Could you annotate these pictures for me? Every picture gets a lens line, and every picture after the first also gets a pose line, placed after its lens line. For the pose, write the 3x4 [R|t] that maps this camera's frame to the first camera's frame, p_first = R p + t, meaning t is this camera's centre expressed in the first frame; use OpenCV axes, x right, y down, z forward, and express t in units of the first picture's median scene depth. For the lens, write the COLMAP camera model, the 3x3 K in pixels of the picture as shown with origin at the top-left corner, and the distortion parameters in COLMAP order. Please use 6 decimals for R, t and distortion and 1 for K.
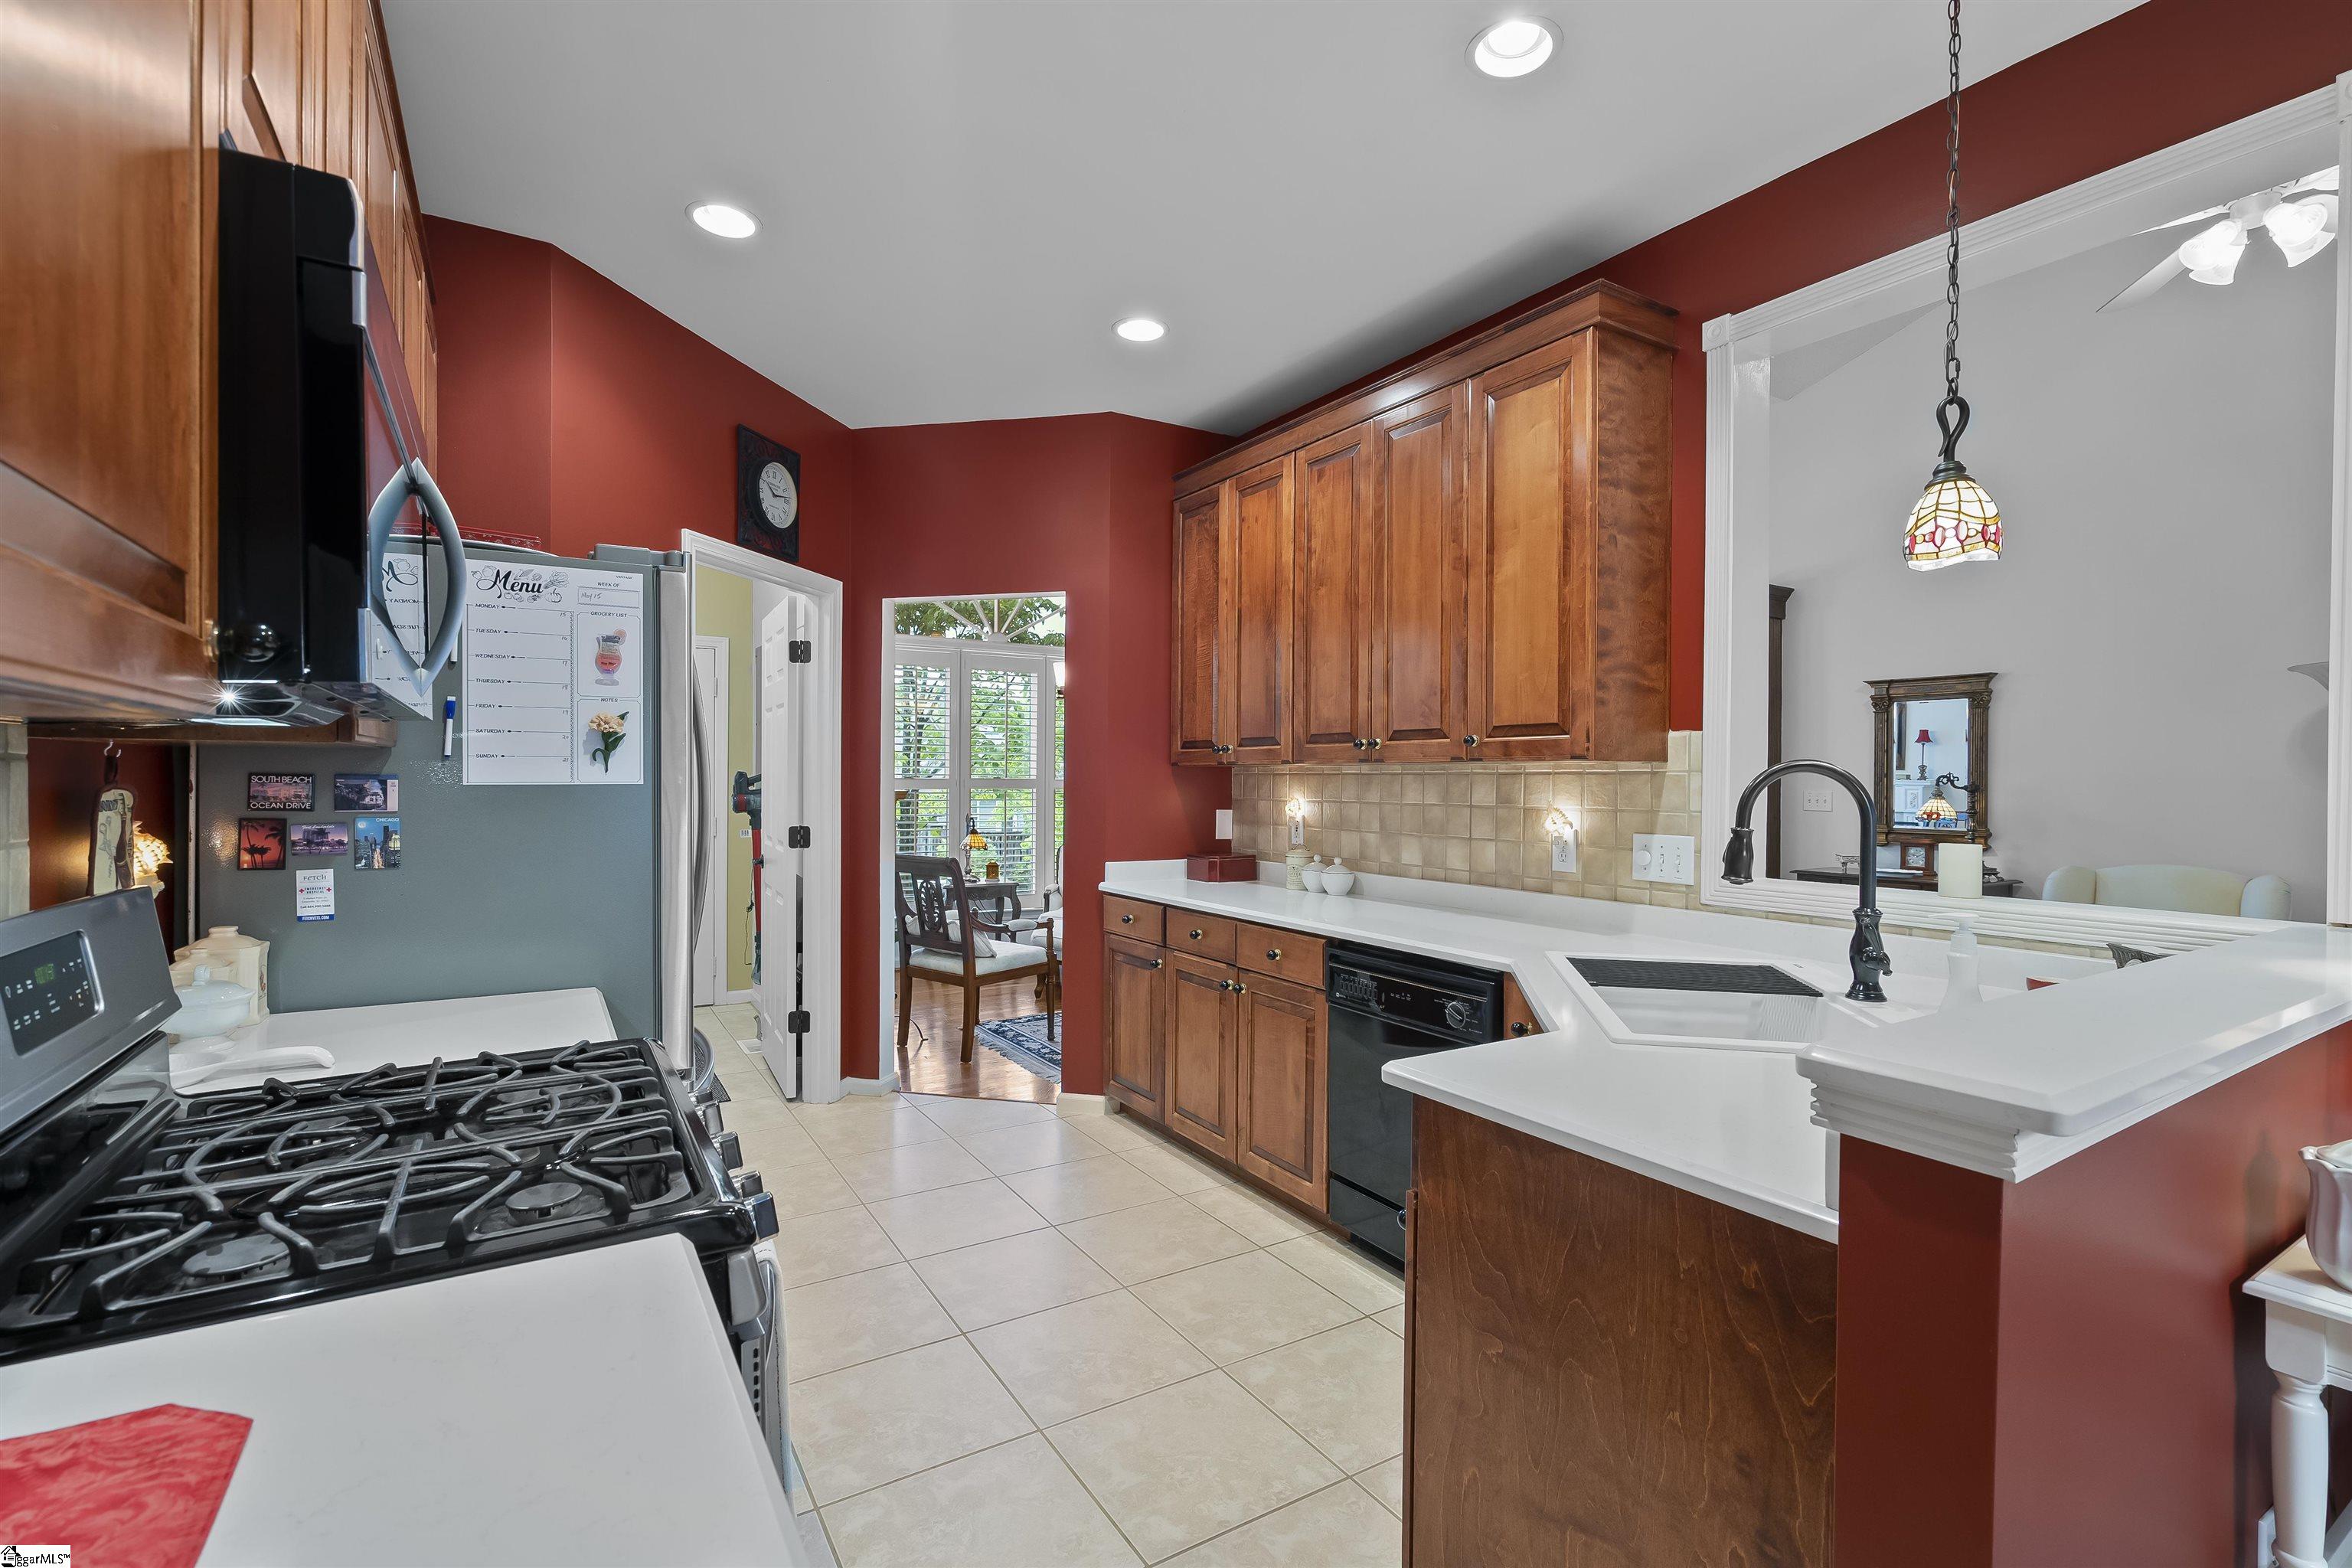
lens RADIAL K [[1055.2, 0, 1176.0], [0, 1055.2, 784.0], [0, 0, 1]] dist [-0.002504, -0.000183]
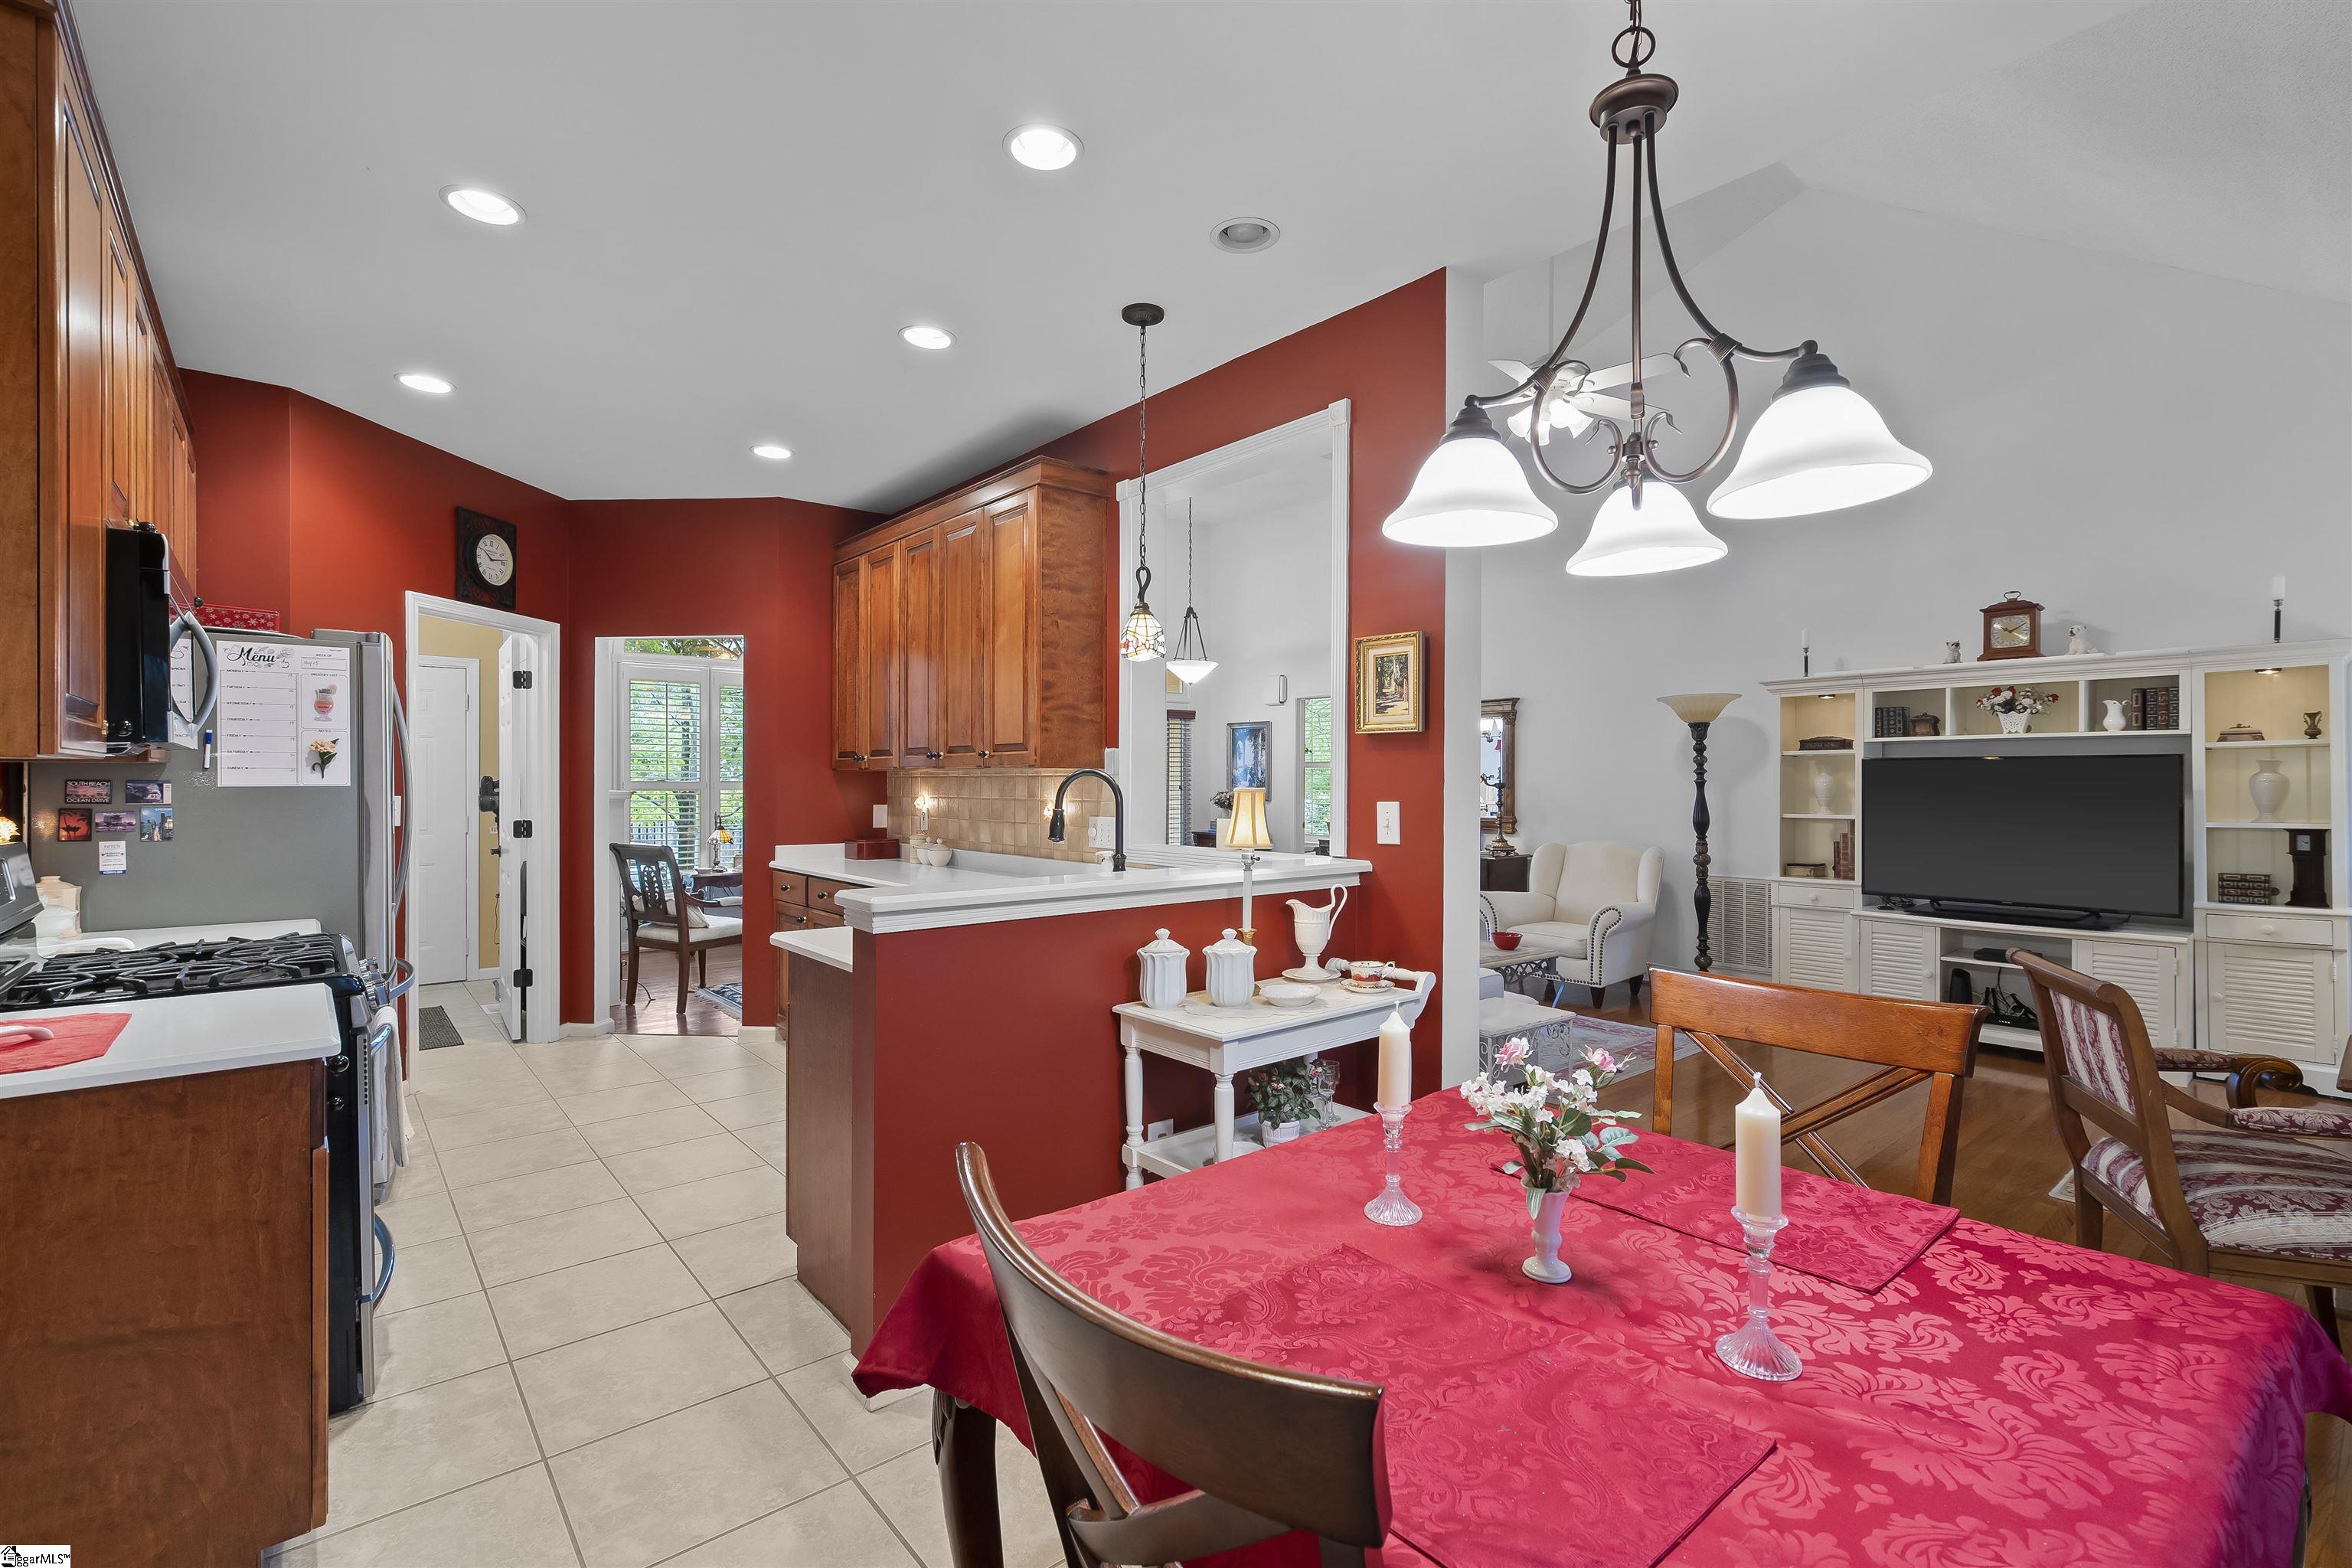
lens RADIAL K [[1059.3, 0, 1176.0], [0, 1059.3, 784.0], [0, 0, 1]] dist [-0.000707, 0.000253]
pose [[0.990466, -0.004436, 0.137685, 0.293435], [0.004644, 0.999989, -0.001190, 0.002995], [-0.137678, 0.001818, 0.990475, -0.428141]]
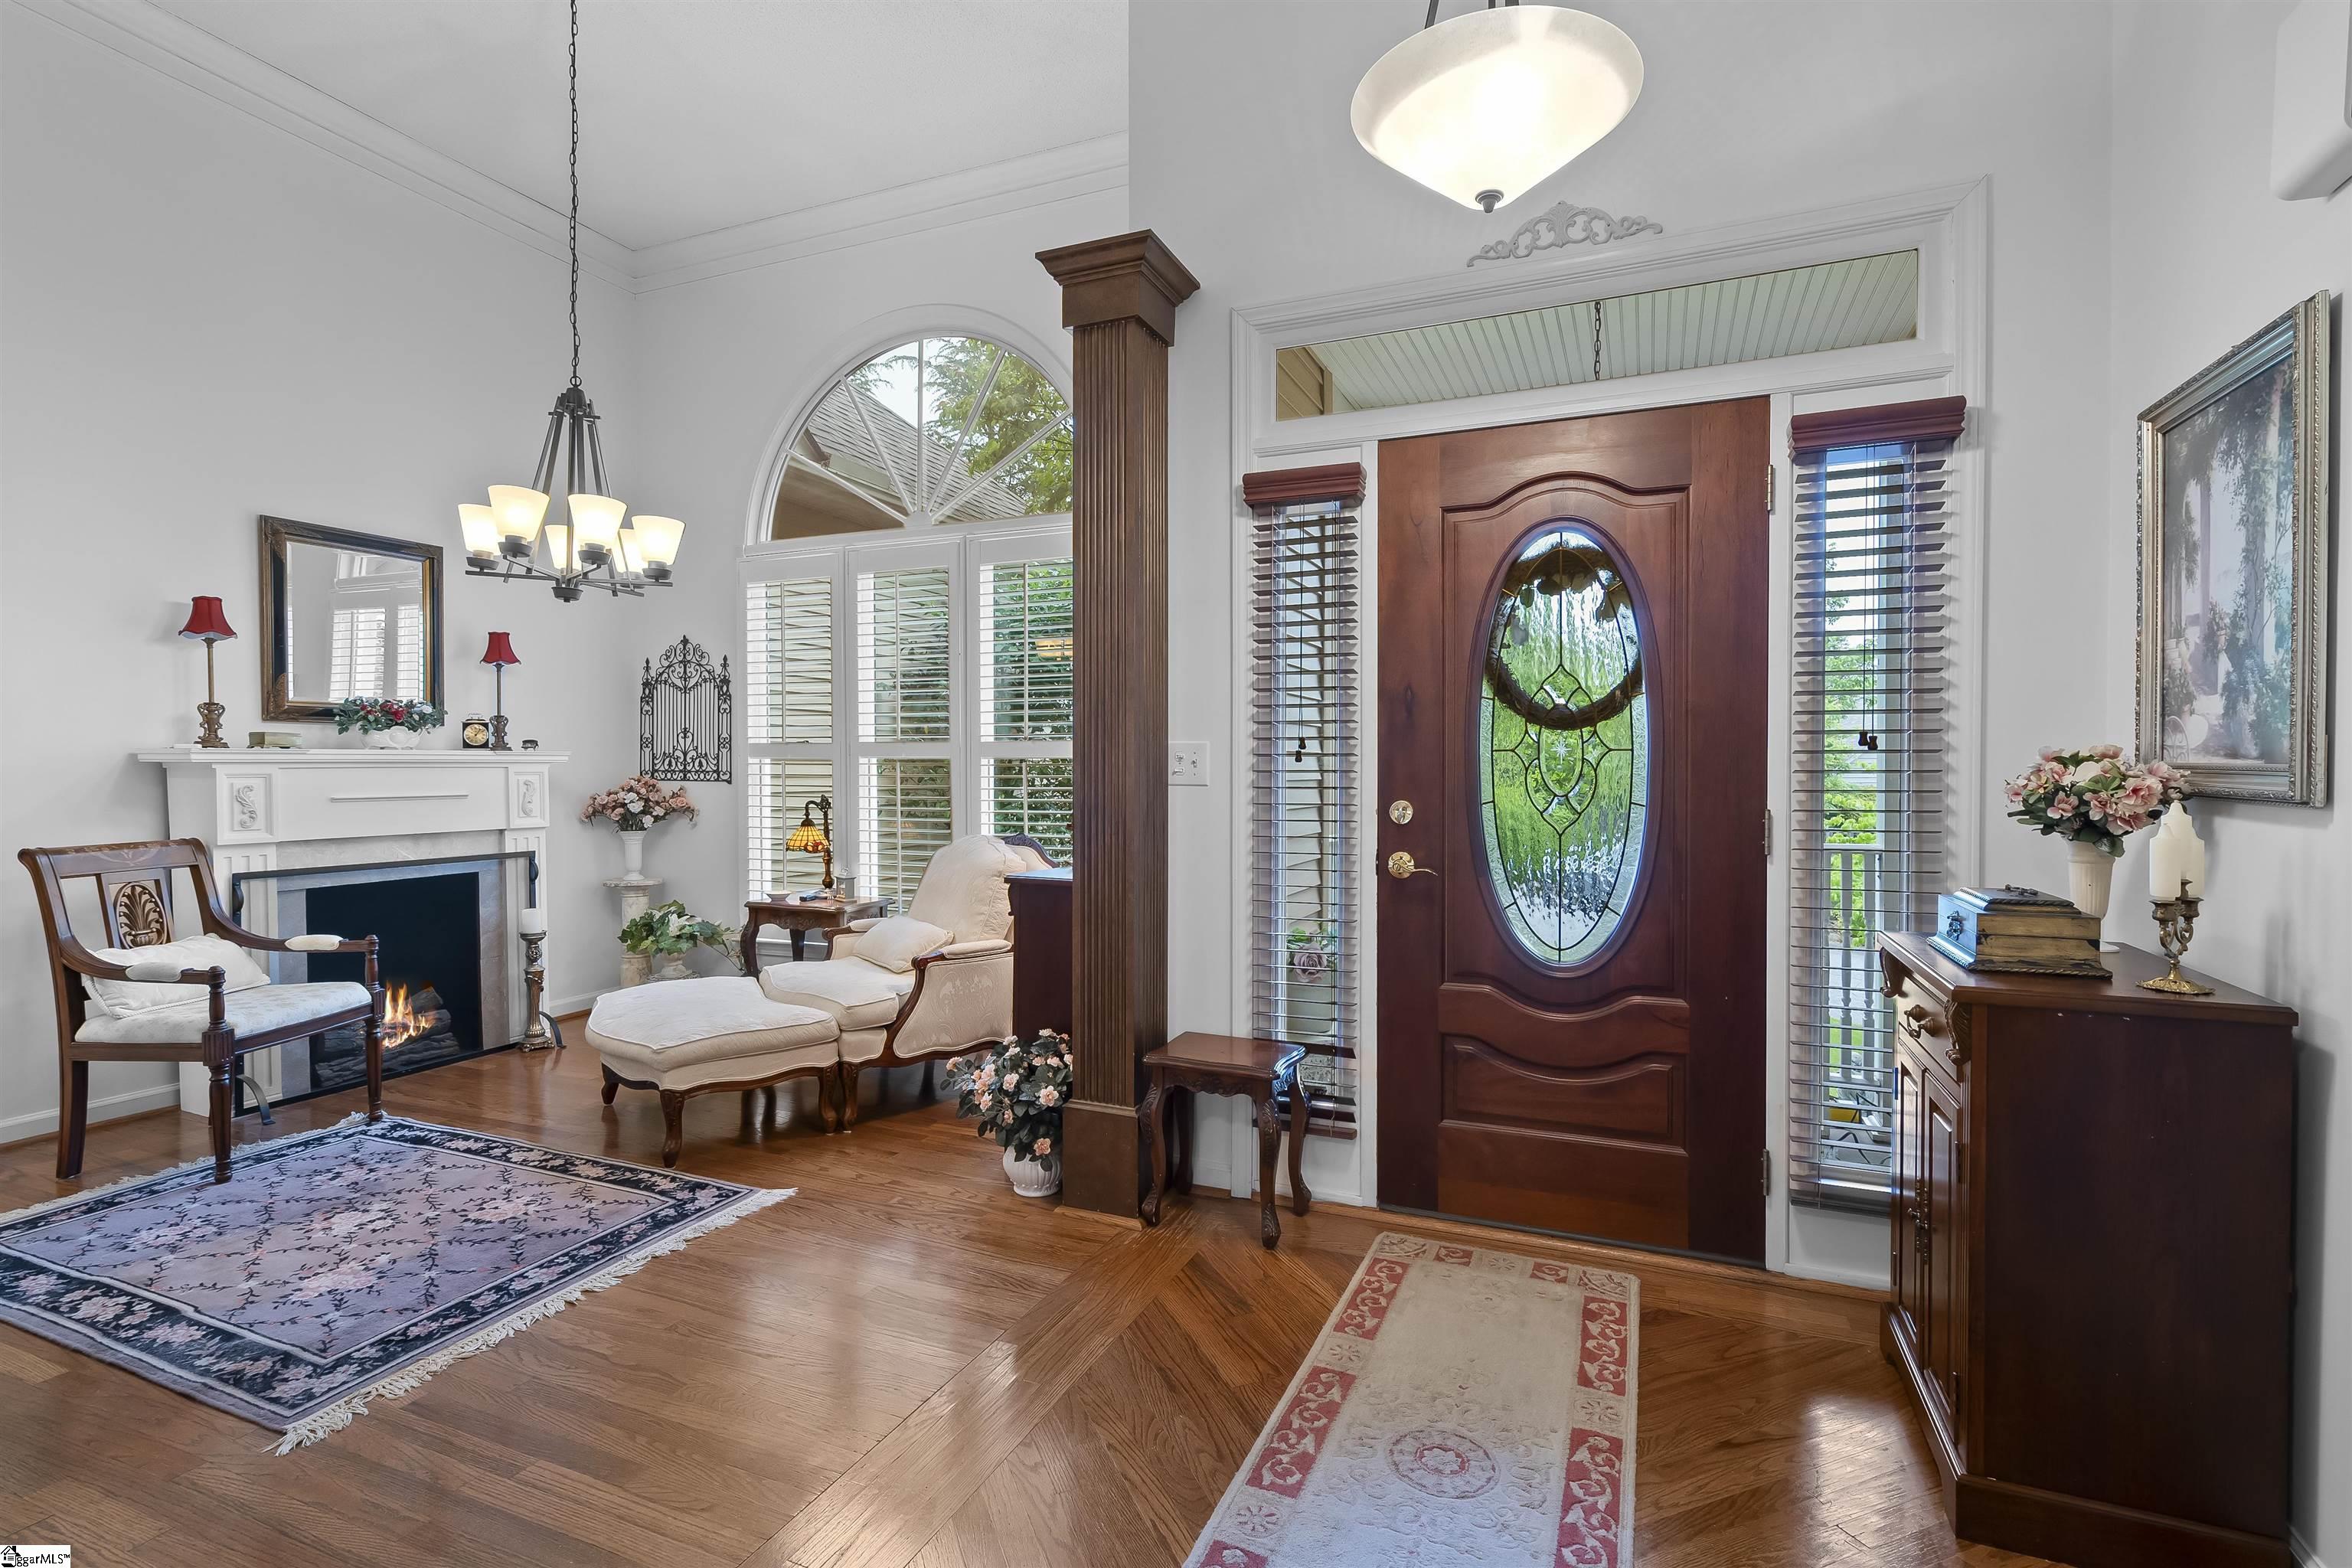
lens RADIAL K [[1091.9, 0, 1176.0], [0, 1091.9, 784.0], [0, 0, 1]] dist [-0.001649, -0.000166]
pose [[0.569638, 0.005076, -0.821880, 1.038532], [-0.003346, 0.999987, 0.003857, 0.037179], [0.821889, 0.000553, 0.569647, 1.703825]]
